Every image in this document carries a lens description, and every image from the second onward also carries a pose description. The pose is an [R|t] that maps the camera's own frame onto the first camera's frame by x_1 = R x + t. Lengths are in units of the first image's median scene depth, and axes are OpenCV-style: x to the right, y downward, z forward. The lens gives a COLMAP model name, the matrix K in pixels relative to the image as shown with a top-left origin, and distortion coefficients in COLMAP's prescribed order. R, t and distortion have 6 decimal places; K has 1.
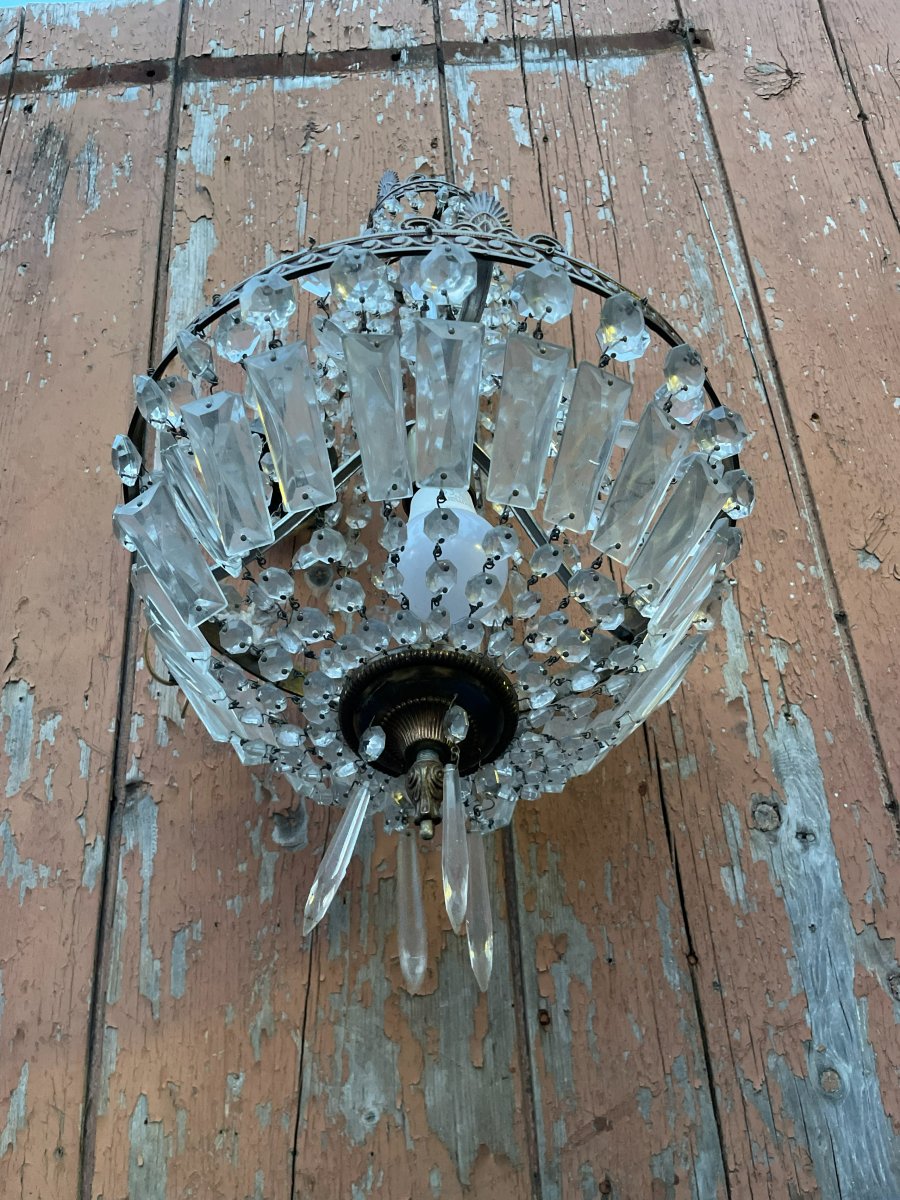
lens RADIAL K [[923.5, 0, 450.0], [0, 923.5, 600.0], [0, 0, 1]] dist [0.068949, -0.107635]
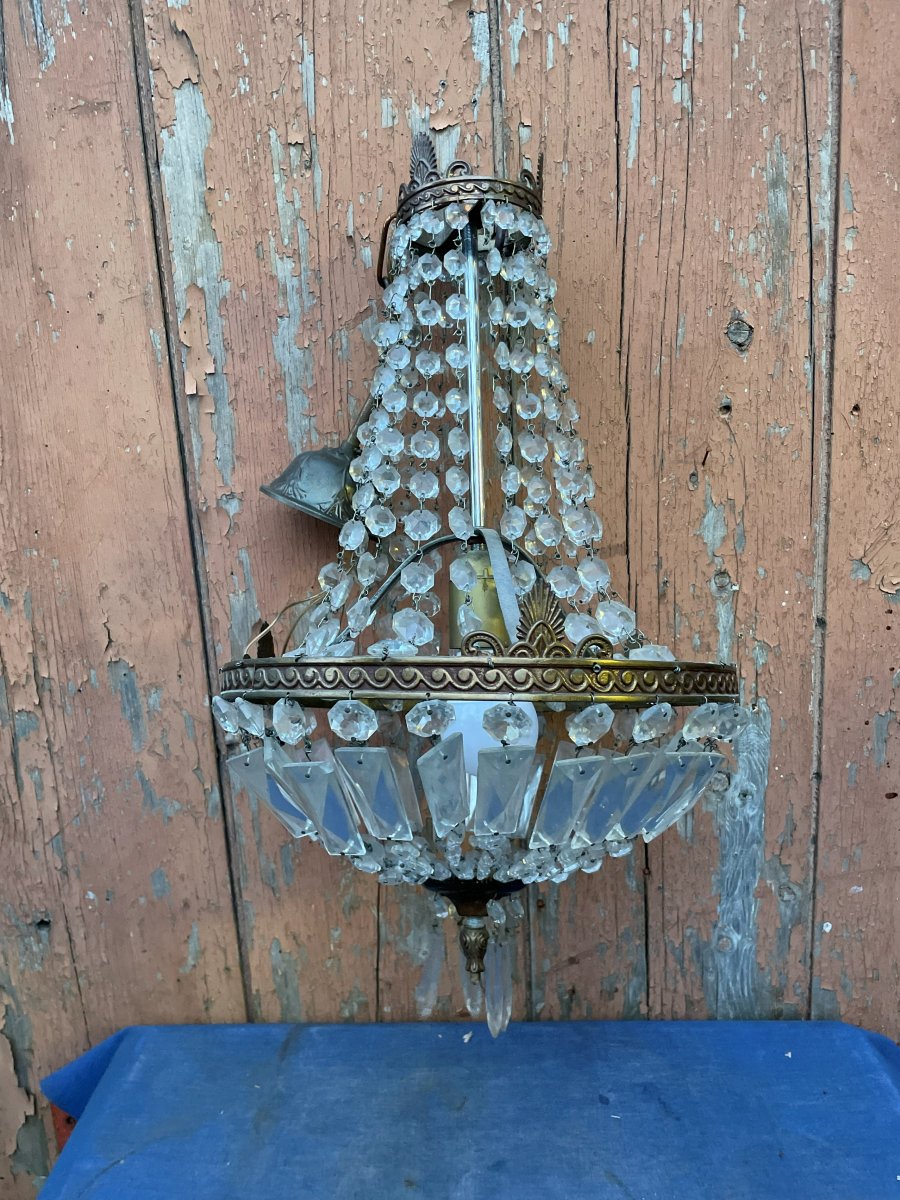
lens RADIAL K [[923.5, 0, 450.0], [0, 923.5, 600.0], [0, 0, 1]] dist [0.068949, -0.107635]
pose [[0.999933, 0.008345, 0.008073, -0.053557], [-0.011534, 0.793742, 0.608145, -0.753993], [-0.001333, -0.608197, 0.793785, 0.110615]]
